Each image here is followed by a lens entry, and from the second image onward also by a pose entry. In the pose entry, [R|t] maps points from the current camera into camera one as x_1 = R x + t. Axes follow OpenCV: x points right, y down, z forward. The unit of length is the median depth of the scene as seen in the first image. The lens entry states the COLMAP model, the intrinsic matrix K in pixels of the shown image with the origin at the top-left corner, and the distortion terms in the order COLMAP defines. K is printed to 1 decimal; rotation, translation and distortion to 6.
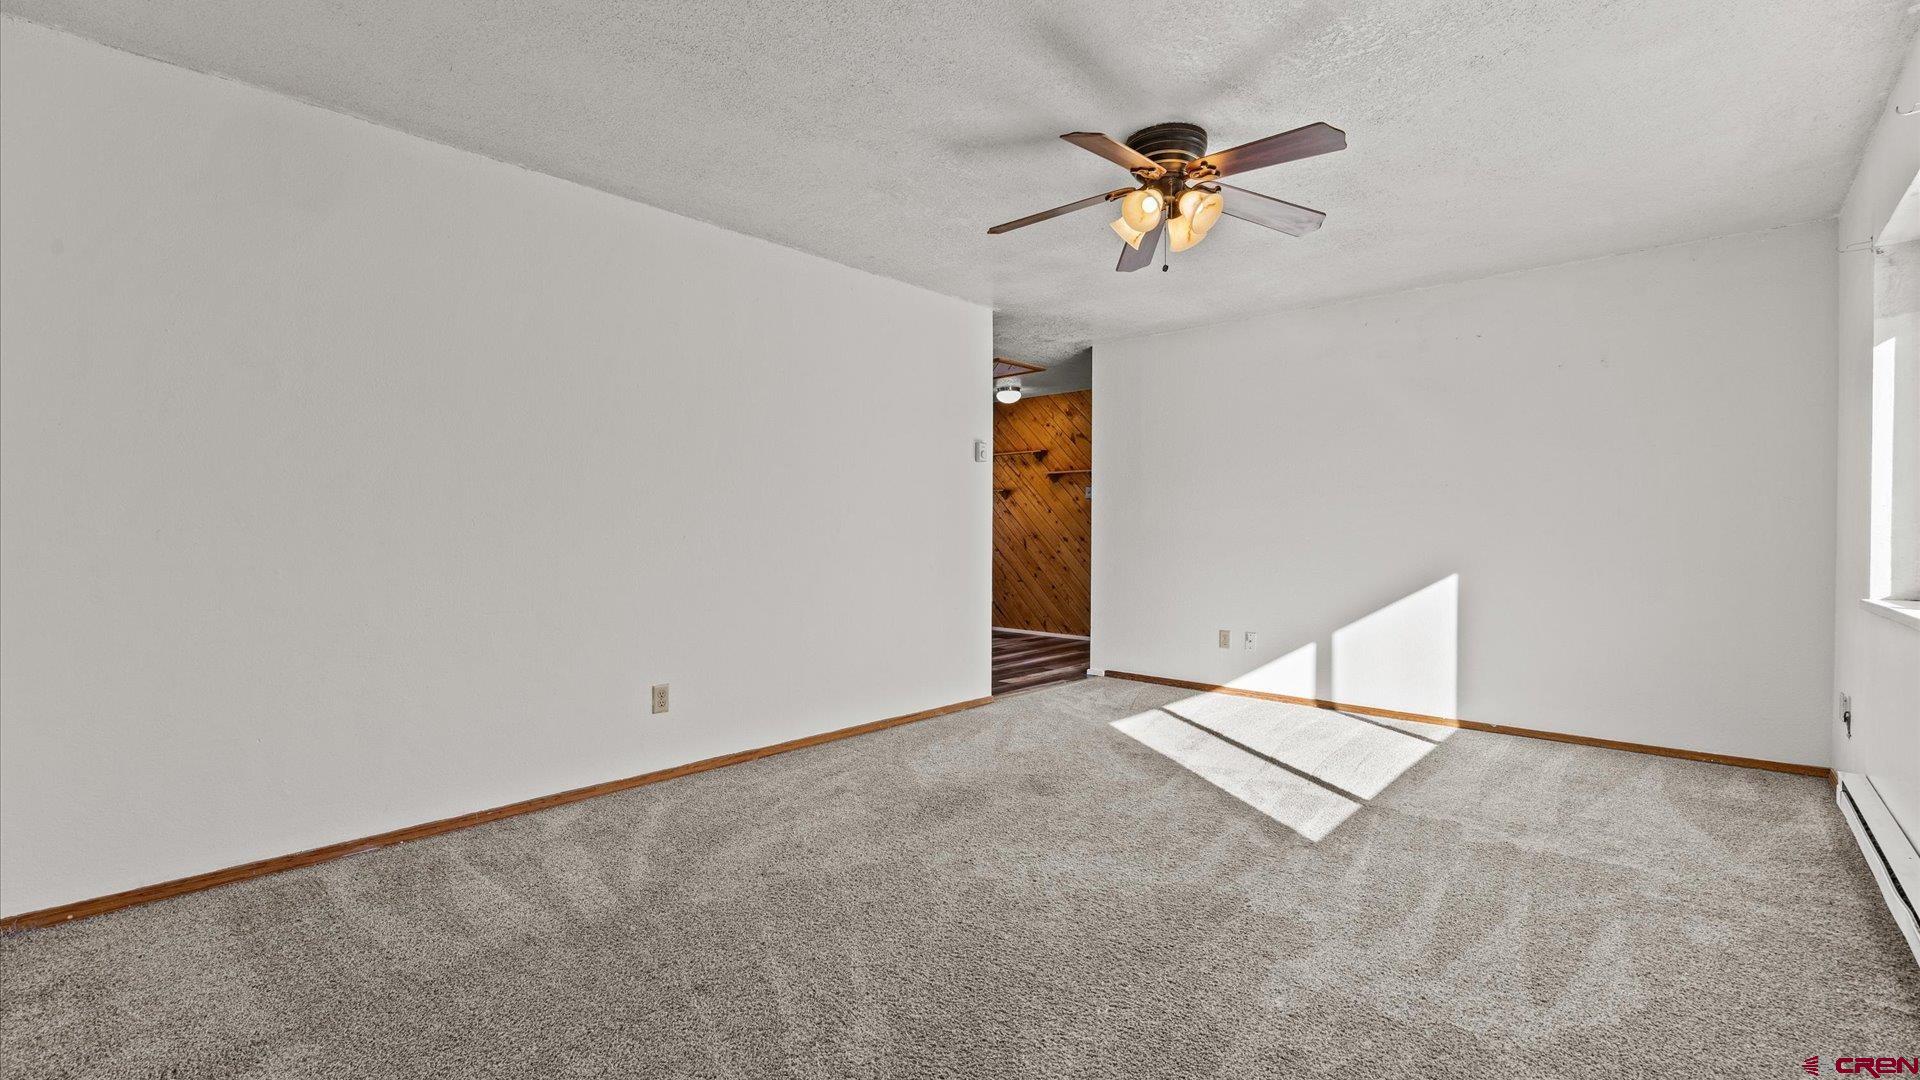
lens RADIAL K [[837.4, 0, 959.9], [0, 837.4, 542.9], [0, 0, 1]] dist [-0.019346, 0.000000]
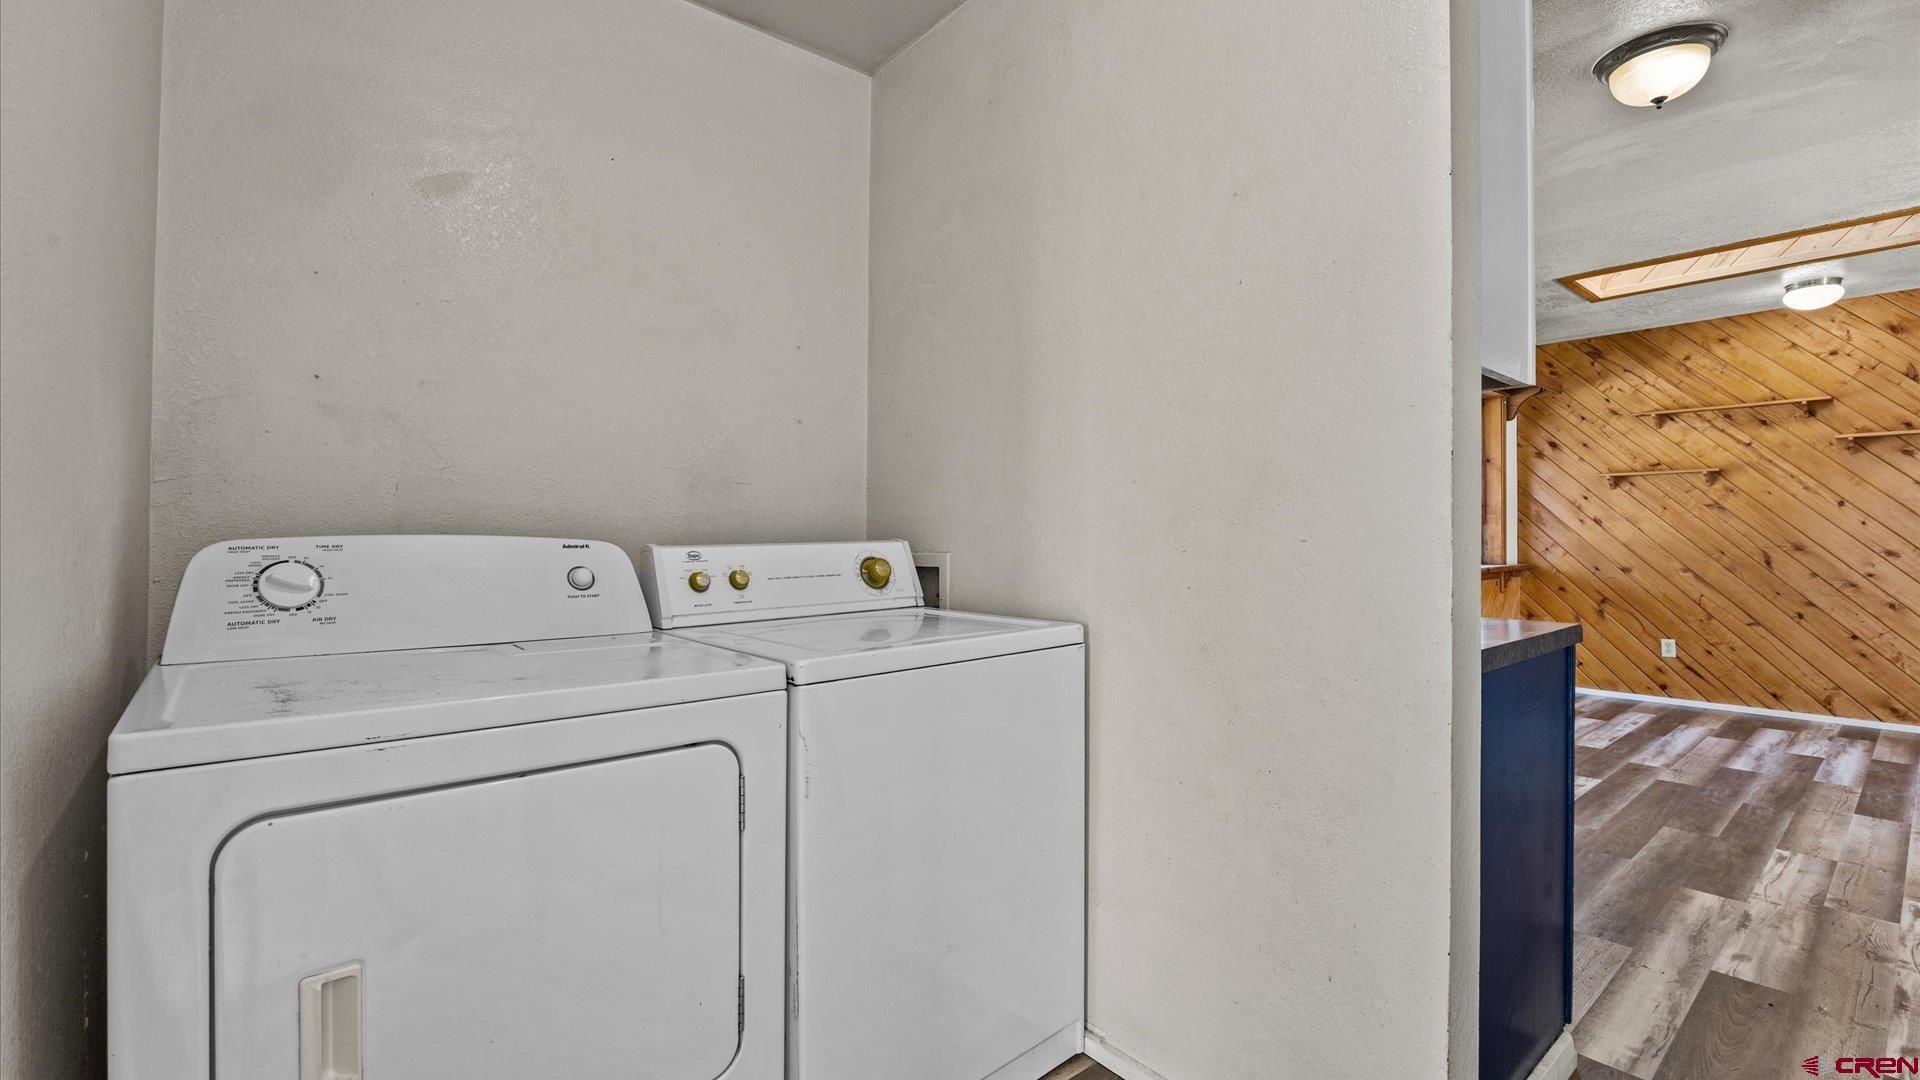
lens RADIAL K [[837.4, 0, 955.0], [0, 837.4, 536.3], [0, 0, 1]] dist [-0.019346, 0.000000]
pose [[0.990035, 0.002026, -0.140809, -0.404527], [-0.003044, 0.999971, -0.007016, -0.010017], [0.140790, 0.007375, 0.990012, 0.365269]]
